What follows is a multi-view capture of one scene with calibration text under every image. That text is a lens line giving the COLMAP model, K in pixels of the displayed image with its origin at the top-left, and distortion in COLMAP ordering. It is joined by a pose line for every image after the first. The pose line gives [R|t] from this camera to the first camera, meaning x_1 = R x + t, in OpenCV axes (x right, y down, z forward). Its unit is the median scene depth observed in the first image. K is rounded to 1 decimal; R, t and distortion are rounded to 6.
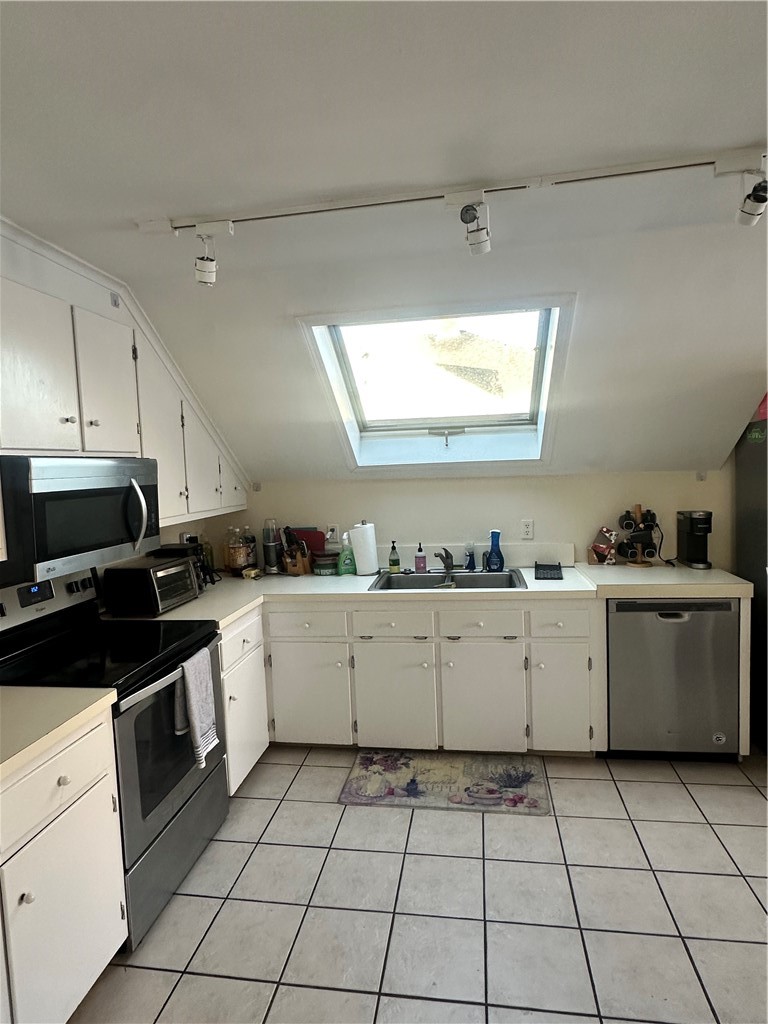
lens RADIAL K [[580.2, 0, 382.5], [0, 580.2, 512.4], [0, 0, 1]] dist [0.000569, 0.000218]
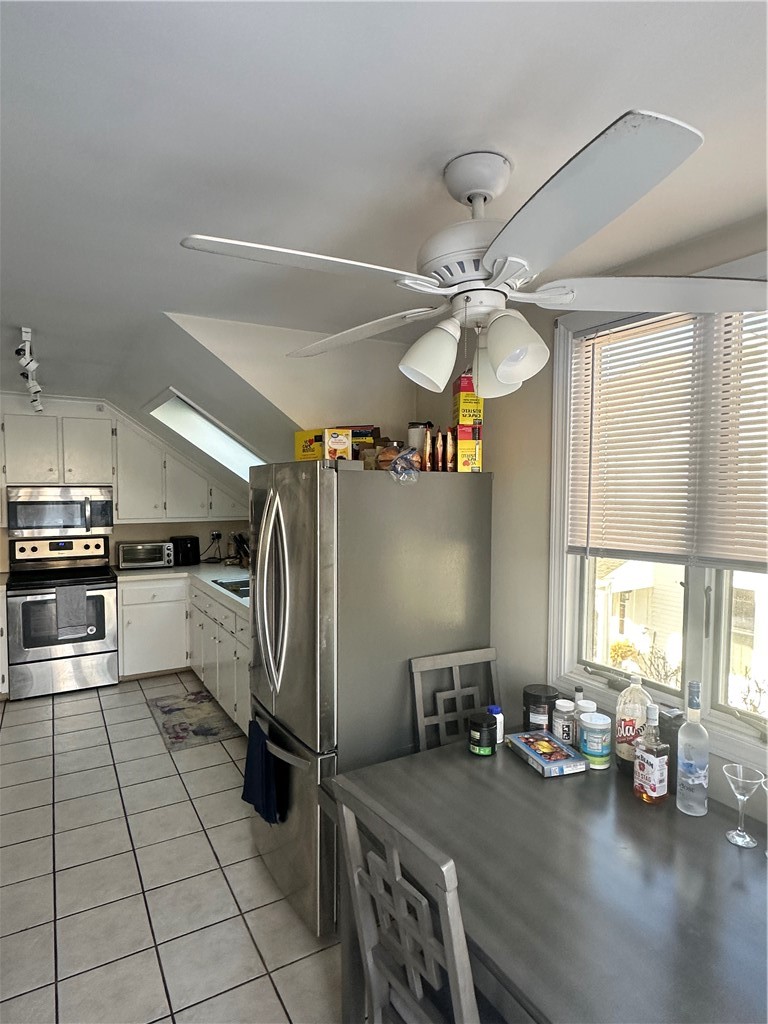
lens RADIAL K [[580.2, 0, 378.3], [0, 580.2, 513.3], [0, 0, 1]] dist [0.000569, 0.000218]
pose [[0.623537, 0.078919, -0.777800, 1.535765], [-0.091568, 0.995417, 0.027592, -0.128452], [0.776413, 0.054017, 0.627906, 0.441954]]
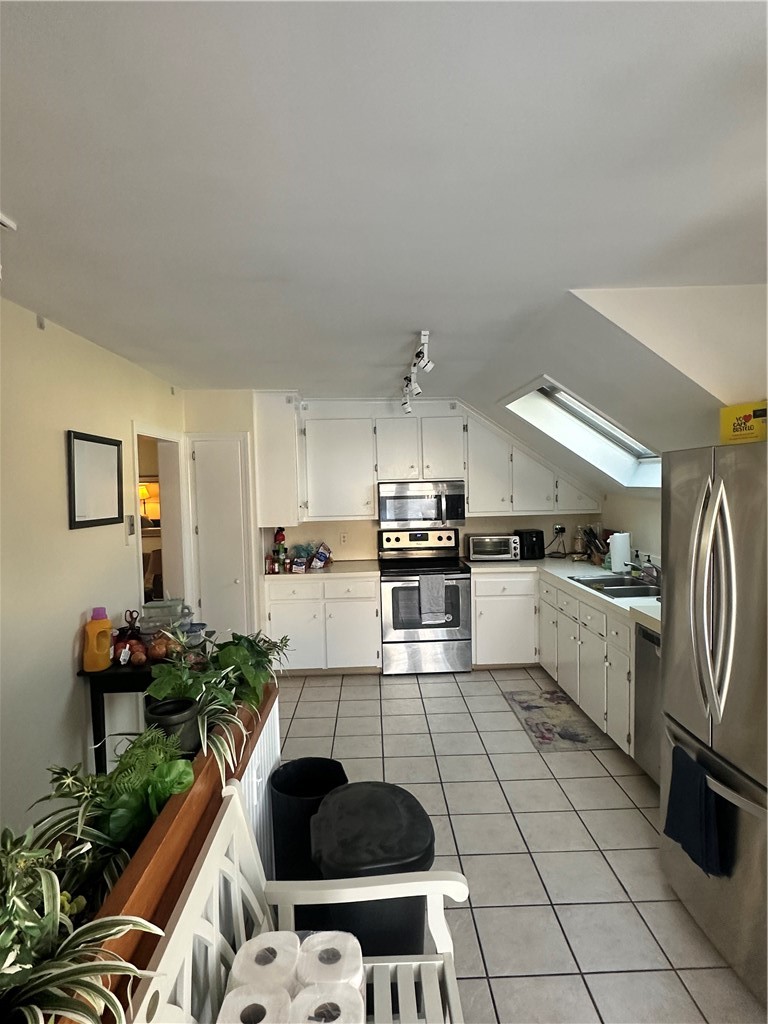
lens RADIAL K [[580.2, 0, 384.1], [0, 580.2, 511.0], [0, 0, 1]] dist [0.000569, 0.000218]
pose [[0.180645, 0.085218, -0.979850, 1.407235], [-0.062978, 0.995197, 0.074942, -0.112924], [0.981530, 0.048171, 0.185144, 0.334105]]
